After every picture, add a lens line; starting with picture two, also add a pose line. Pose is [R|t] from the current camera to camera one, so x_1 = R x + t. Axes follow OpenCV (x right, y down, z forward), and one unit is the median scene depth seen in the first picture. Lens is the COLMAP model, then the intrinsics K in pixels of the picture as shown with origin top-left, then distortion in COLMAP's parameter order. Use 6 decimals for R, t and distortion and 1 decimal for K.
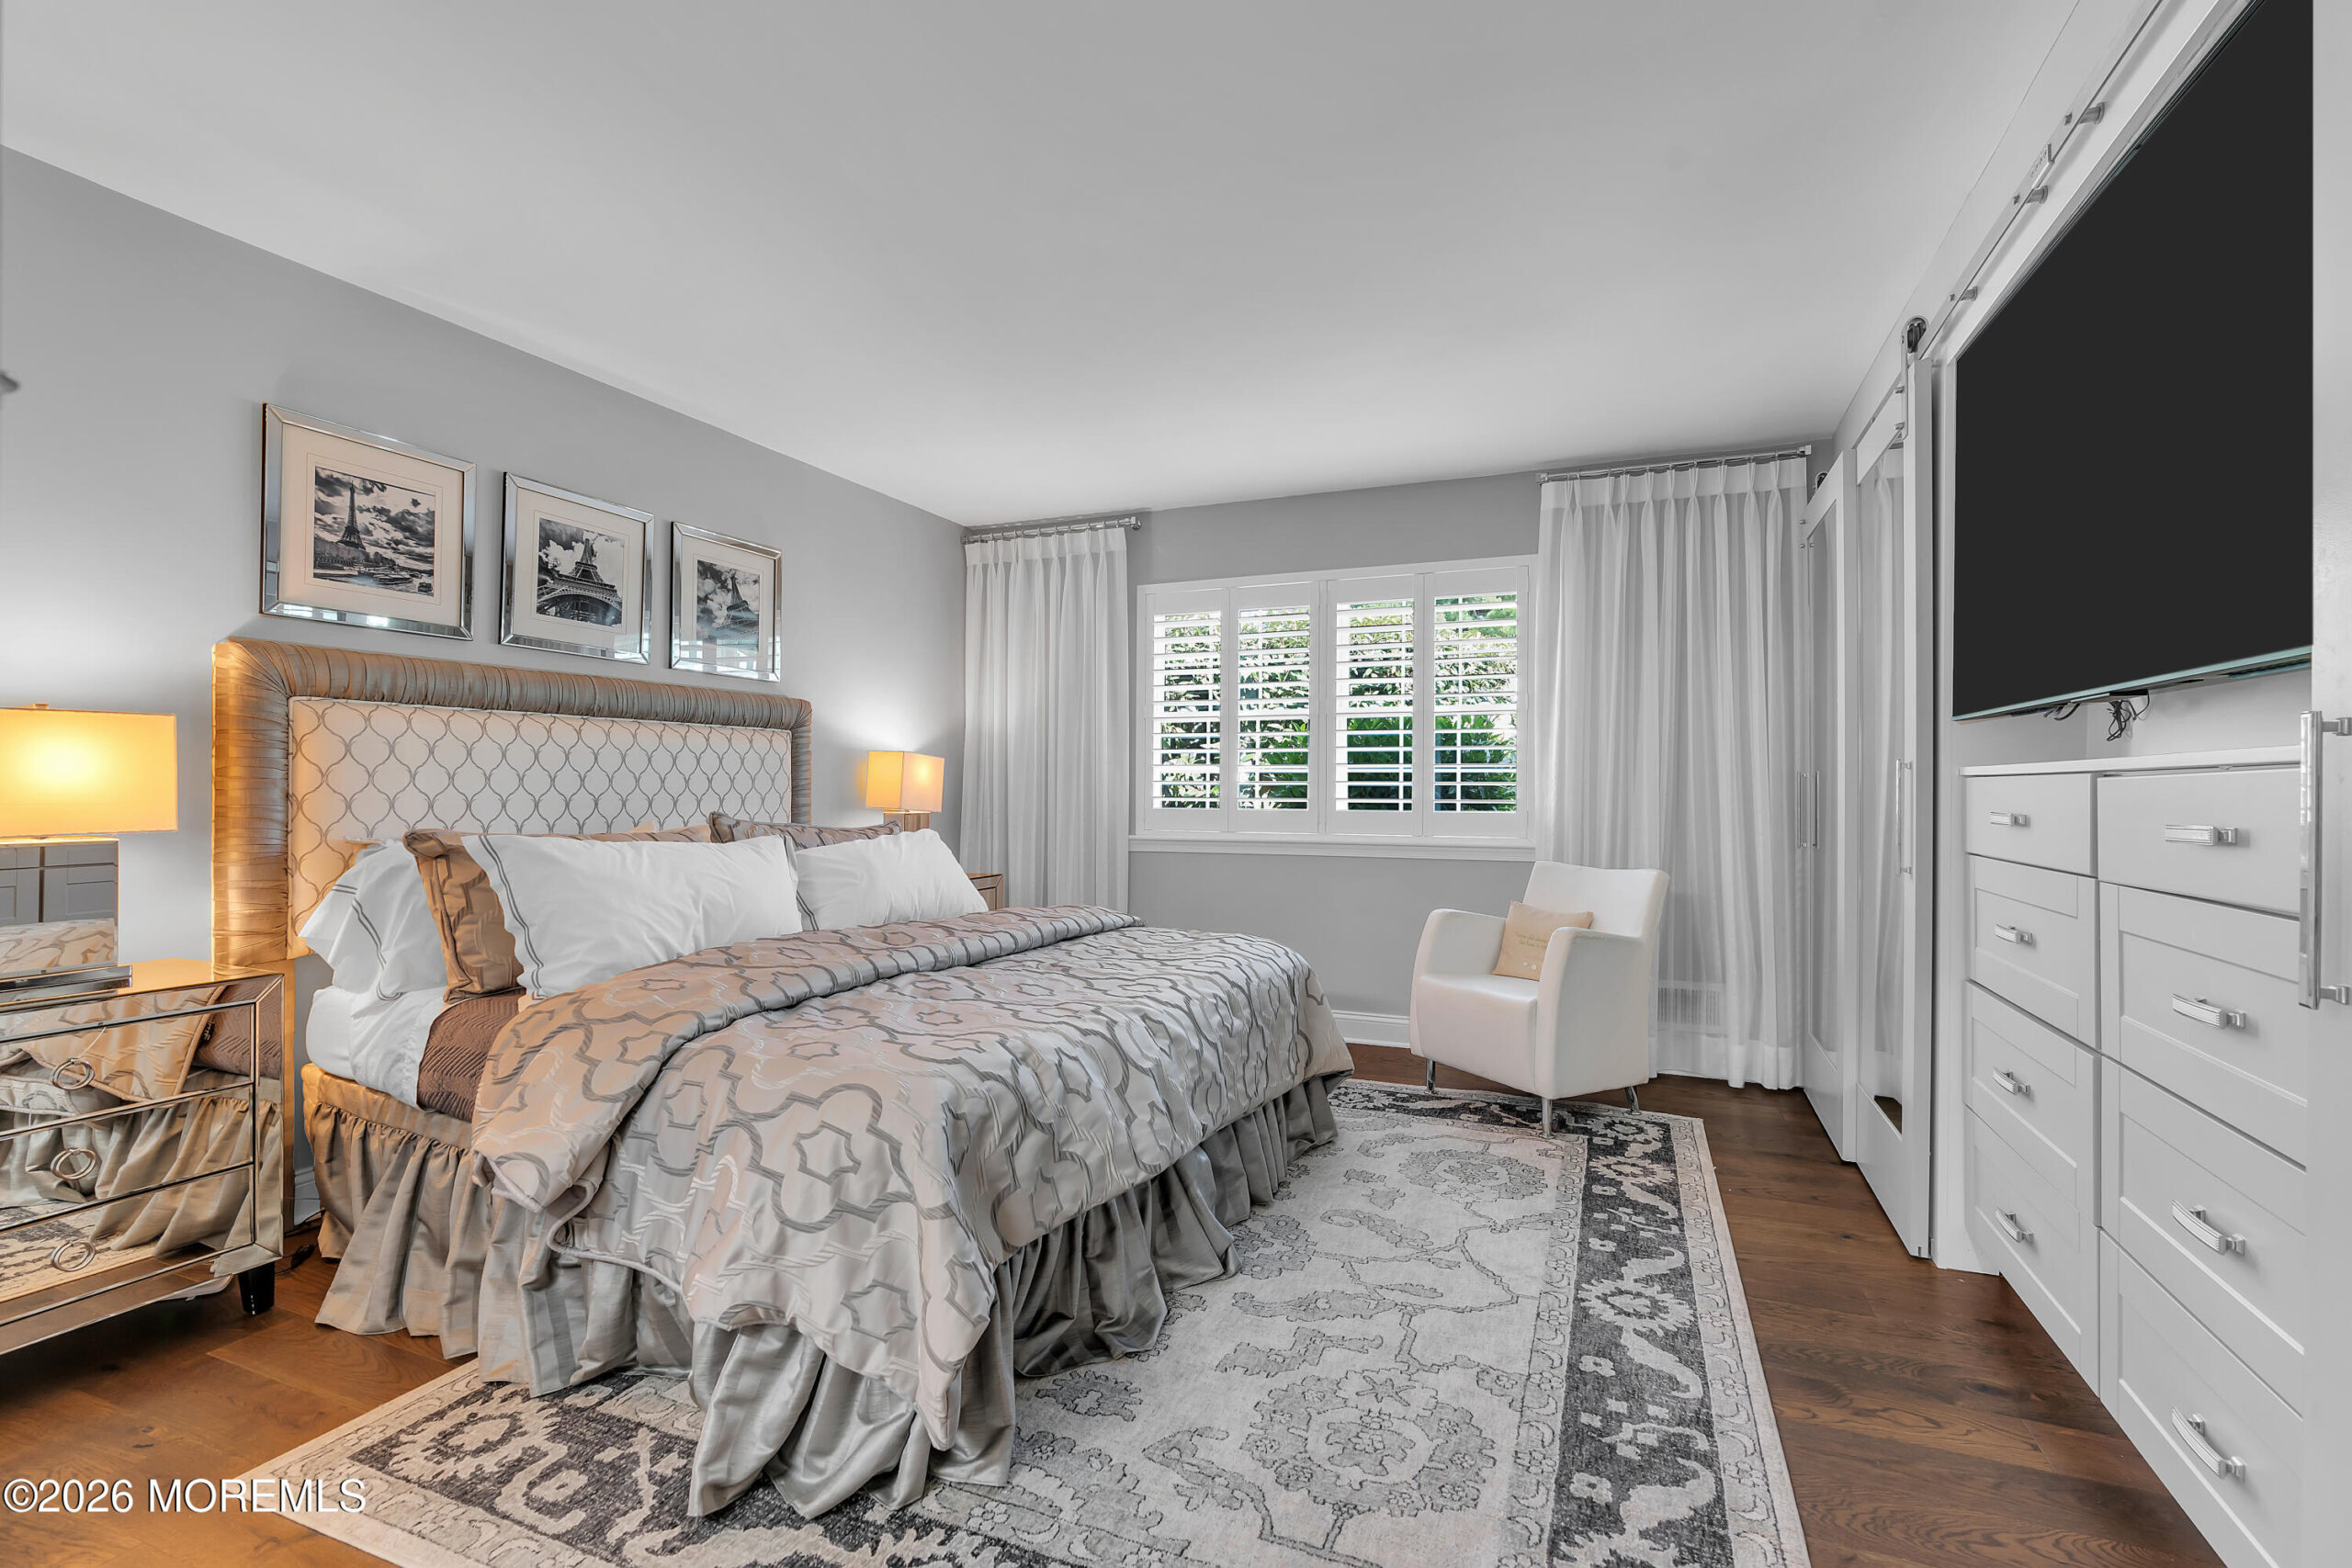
lens RADIAL K [[1066.6, 0, 1179.9], [0, 1066.6, 794.4], [0, 0, 1]] dist [-0.001931, 0.001079]
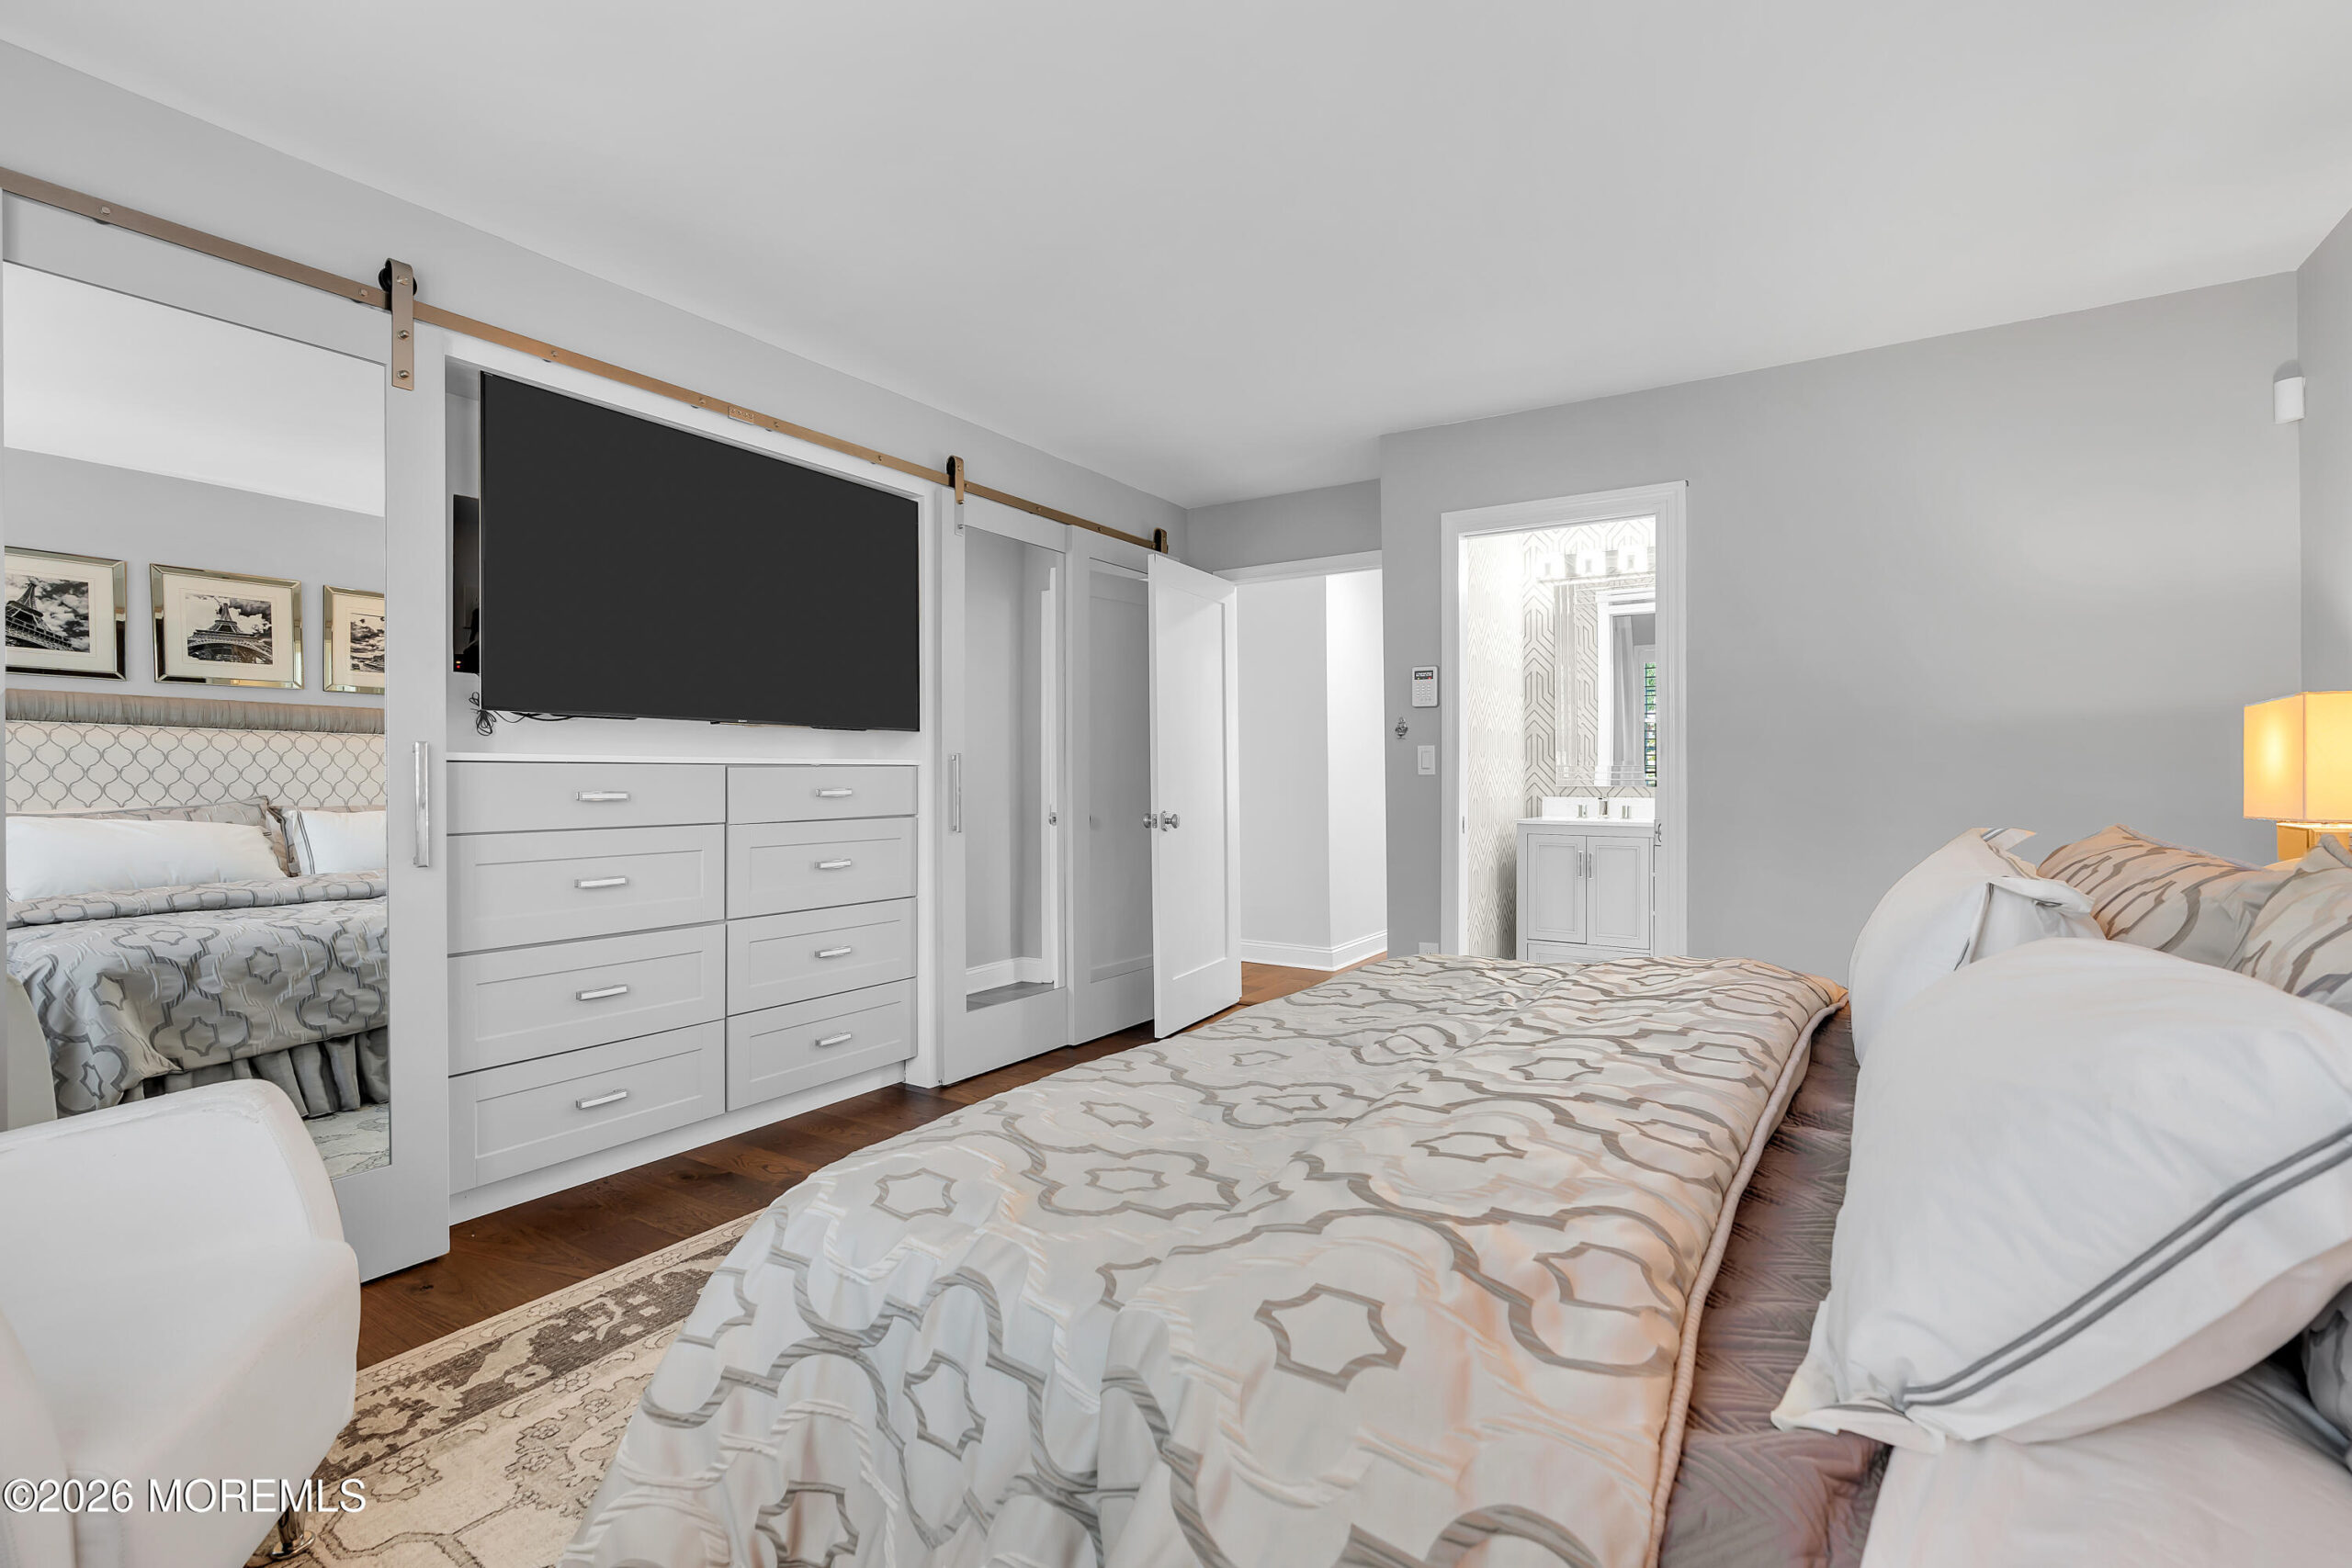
lens RADIAL K [[1066.6, 0, 1179.9], [0, 1066.6, 794.4], [0, 0, 1]] dist [-0.001931, 0.001079]
pose [[-0.985624, -0.003972, 0.168907, -0.115772], [0.000525, 0.999647, 0.026571, -0.010045], [-0.168952, 0.026278, -0.985274, 1.585434]]
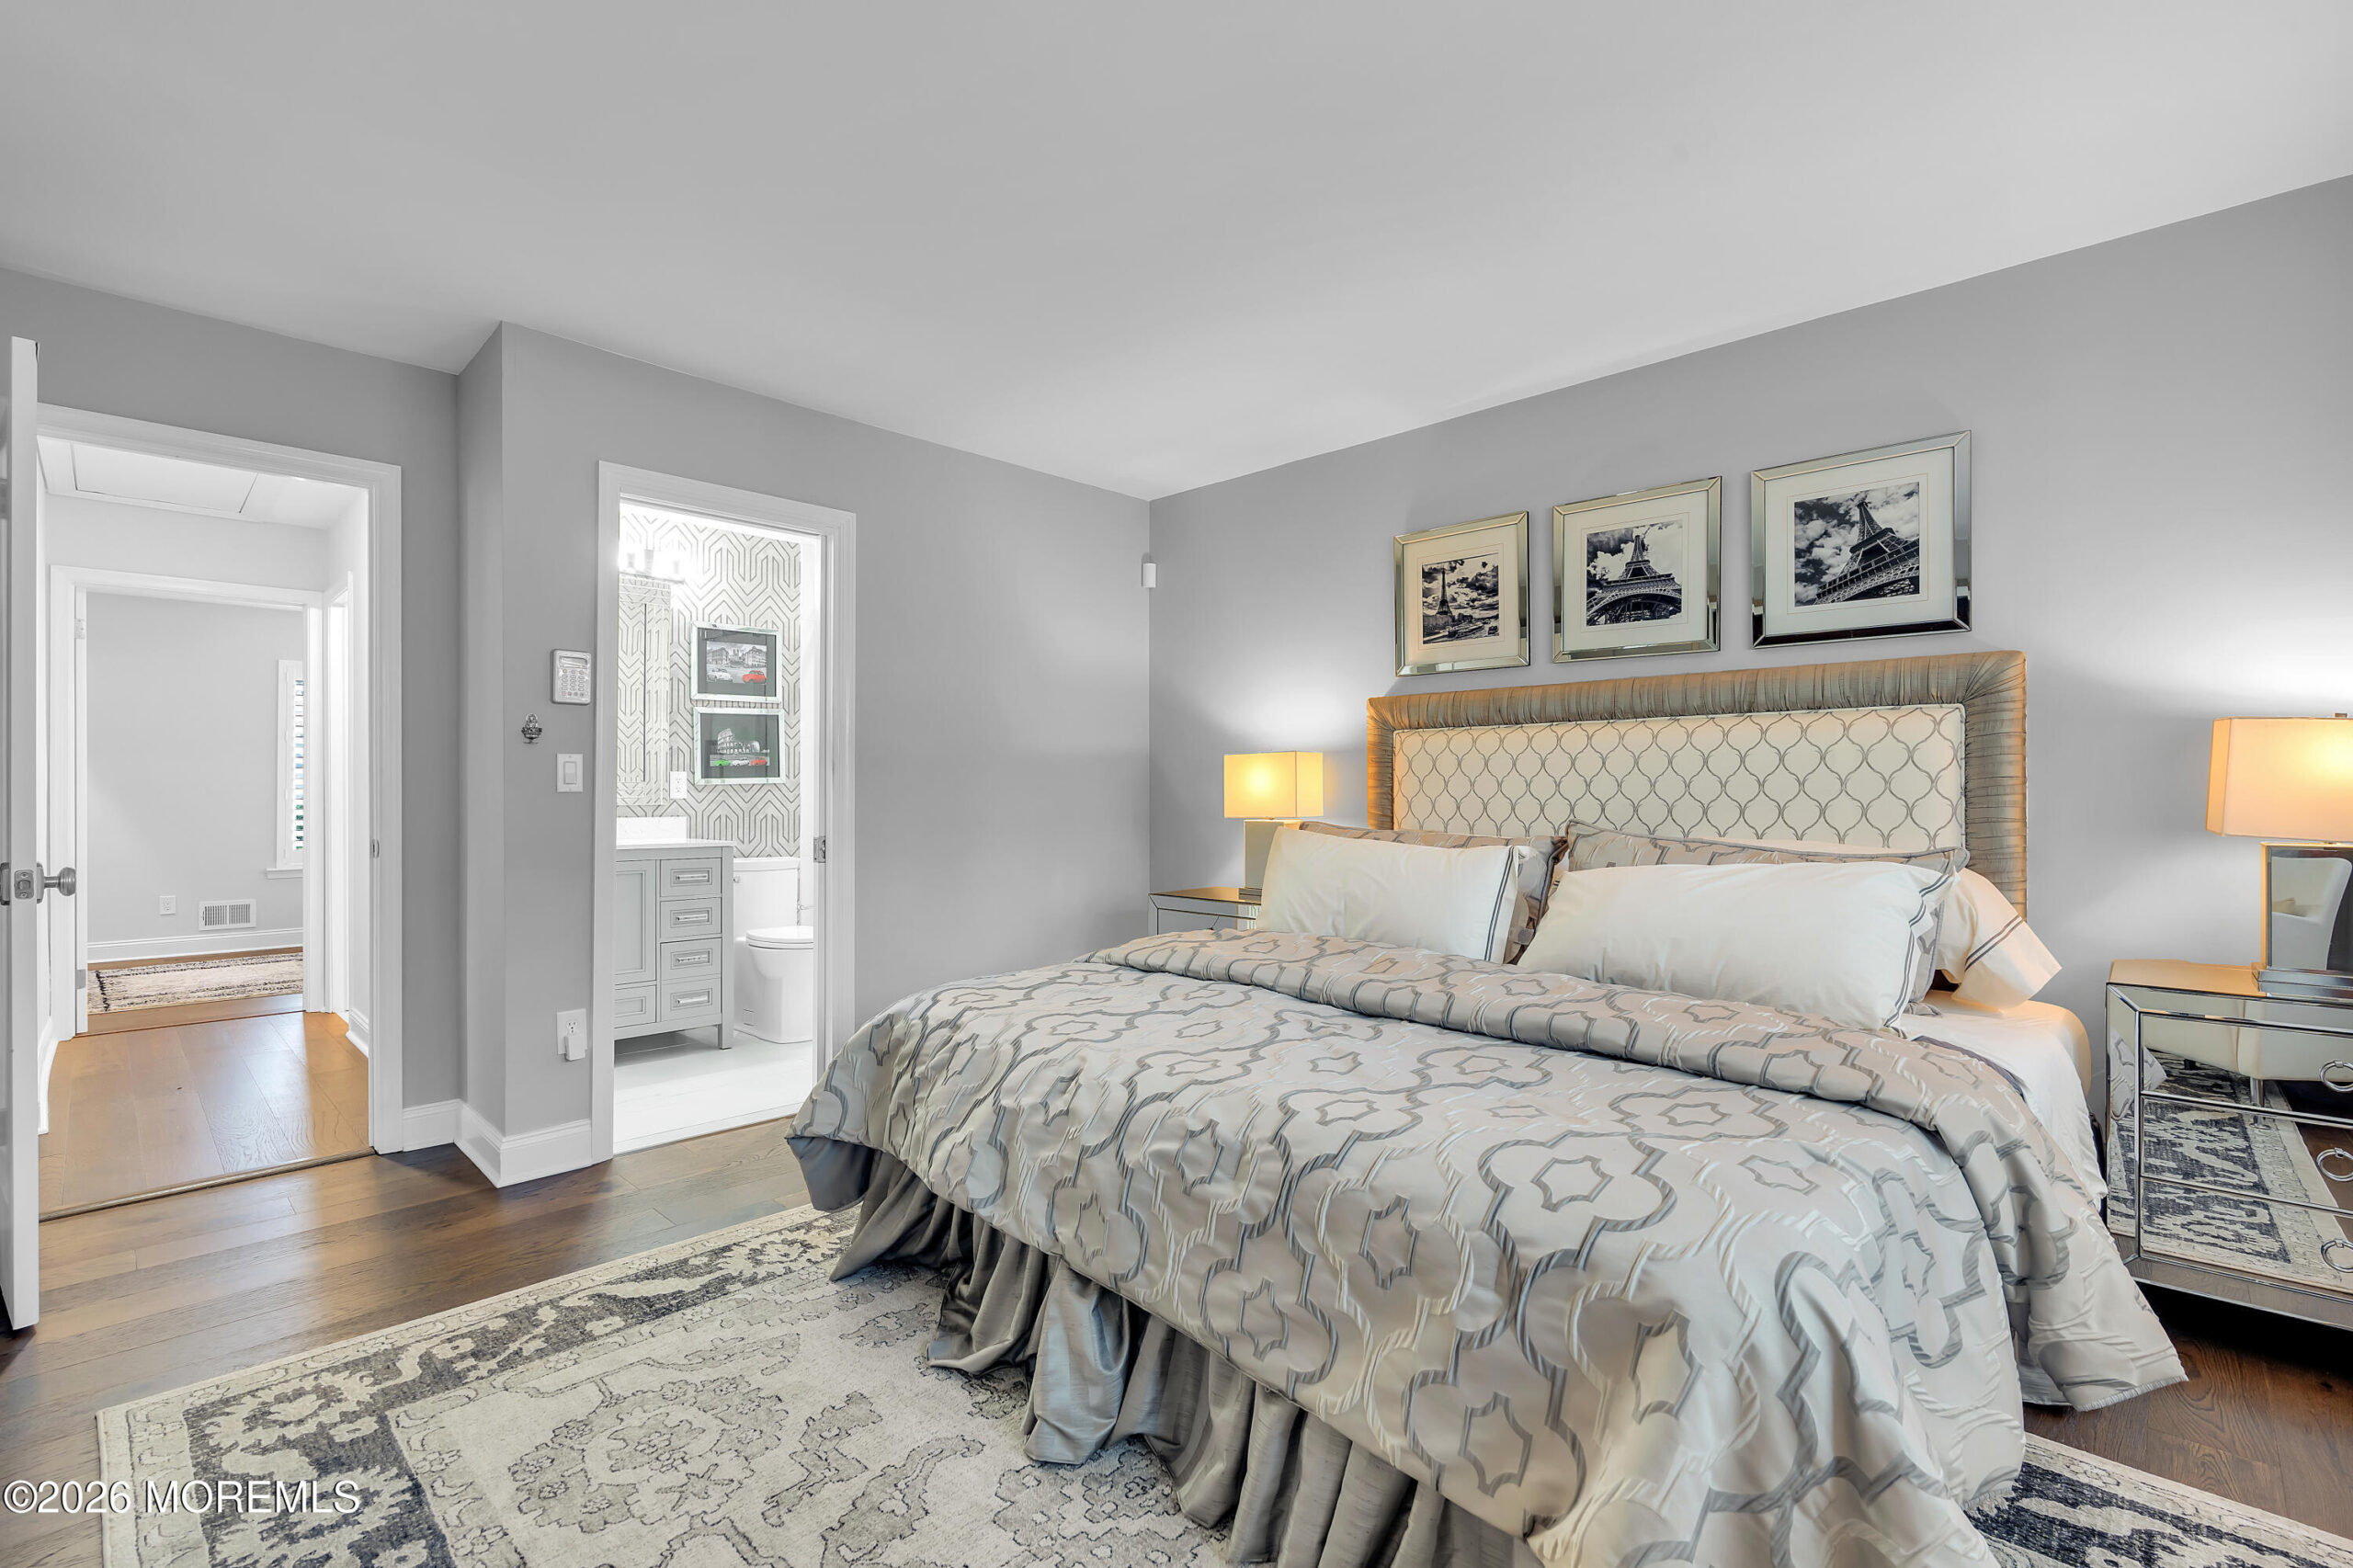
lens RADIAL K [[1067.1, 0, 1180.4], [0, 1067.1, 794.4], [0, 0, 1]] dist [-0.001931, 0.001079]
pose [[-0.363289, -0.002581, -0.931673, 0.572297], [-0.009051, 0.999959, 0.000759, -0.002329], [0.931632, 0.008708, -0.363298, 1.119991]]
